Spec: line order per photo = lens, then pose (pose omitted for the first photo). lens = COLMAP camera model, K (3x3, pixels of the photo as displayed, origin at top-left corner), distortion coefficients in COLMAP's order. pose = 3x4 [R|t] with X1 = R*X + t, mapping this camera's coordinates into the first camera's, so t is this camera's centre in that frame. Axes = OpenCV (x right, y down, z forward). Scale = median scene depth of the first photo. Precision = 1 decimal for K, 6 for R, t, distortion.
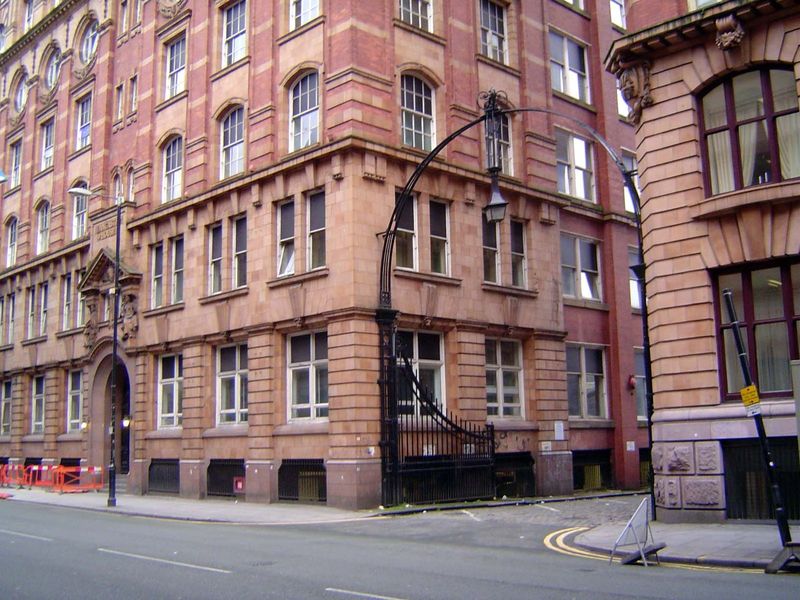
lens RADIAL K [[924.4, 0, 400.0], [0, 924.4, 300.0], [0, 0, 1]] dist [-0.121462, -0.015270]
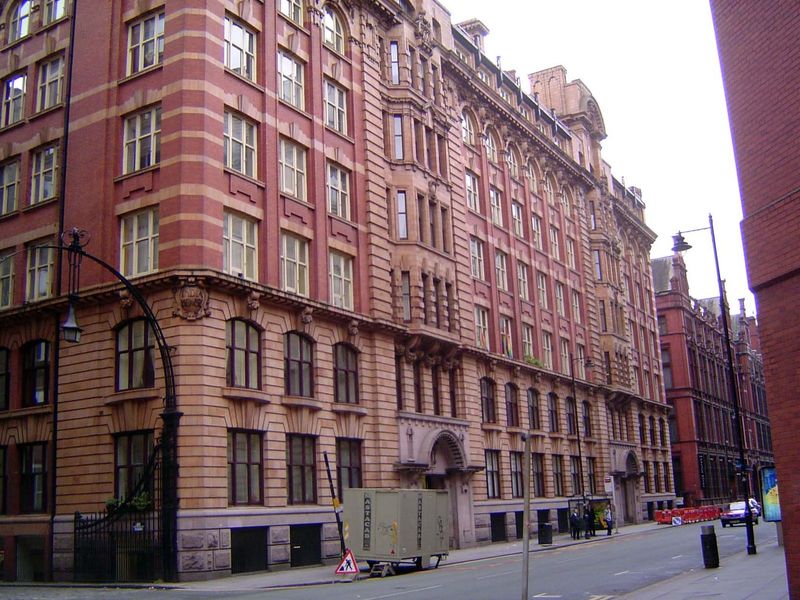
lens RADIAL K [[924.4, 0, 400.0], [0, 924.4, 300.0], [0, 0, 1]] dist [-0.121462, -0.015270]
pose [[-0.264330, 0.255872, 0.929871, -1.417207], [-0.085191, 0.954200, -0.286784, 0.205164], [-0.960662, -0.155022, -0.230425, 1.127890]]
